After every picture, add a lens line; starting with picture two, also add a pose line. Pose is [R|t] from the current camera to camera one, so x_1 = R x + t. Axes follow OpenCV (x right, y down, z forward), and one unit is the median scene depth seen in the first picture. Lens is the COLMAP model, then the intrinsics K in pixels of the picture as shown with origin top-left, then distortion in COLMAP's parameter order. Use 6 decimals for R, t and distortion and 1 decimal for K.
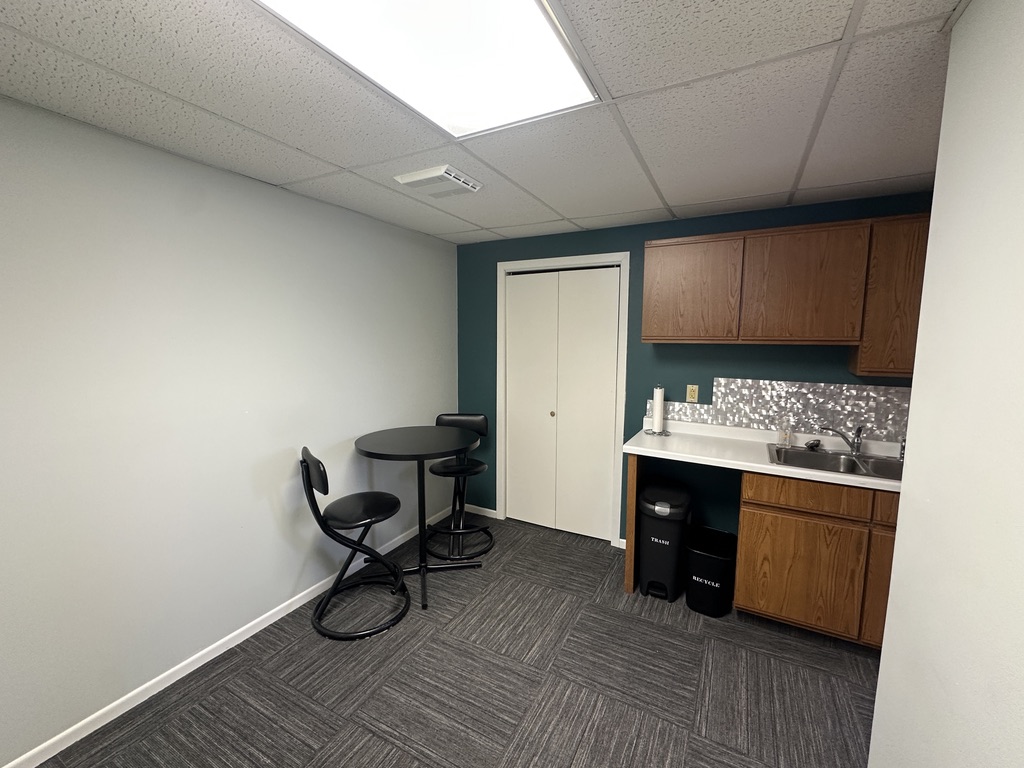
lens RADIAL K [[425.3, 0, 512.0], [0, 425.3, 384.0], [0, 0, 1]] dist [-0.007272, 0.000267]
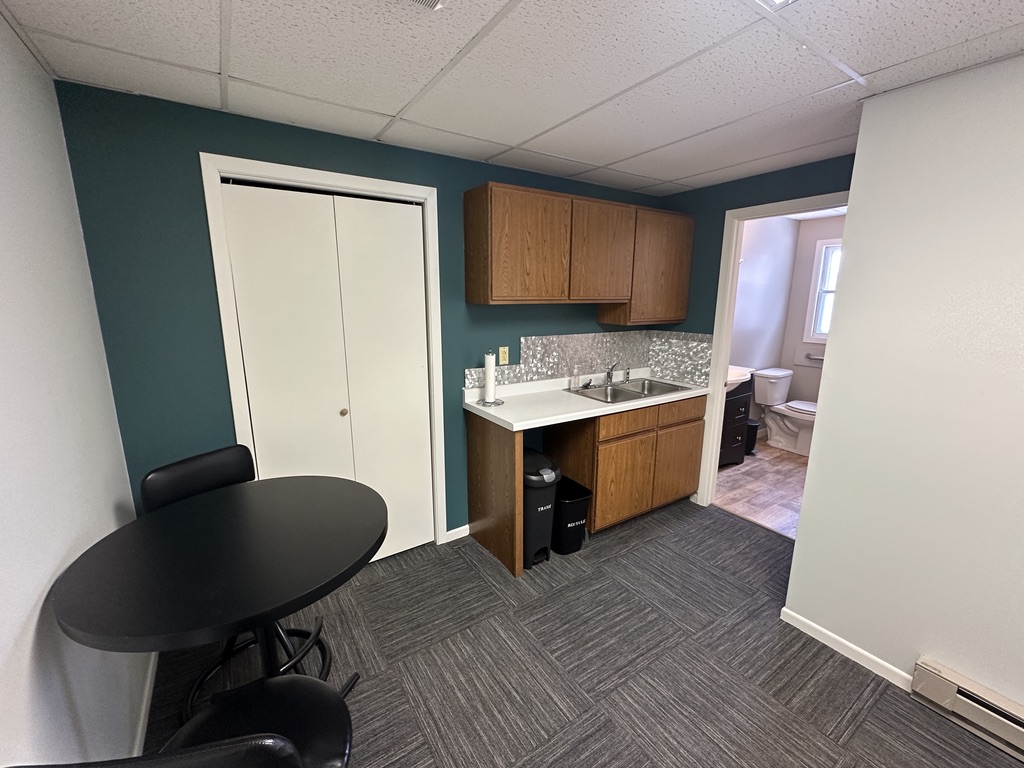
lens RADIAL K [[425.3, 0, 512.0], [0, 425.3, 384.0], [0, 0, 1]] dist [-0.007272, 0.000267]
pose [[0.472134, -0.182978, 0.862328, -0.502858], [0.098270, 0.983048, 0.154790, -0.074682], [-0.876032, 0.011660, 0.482111, 0.612122]]
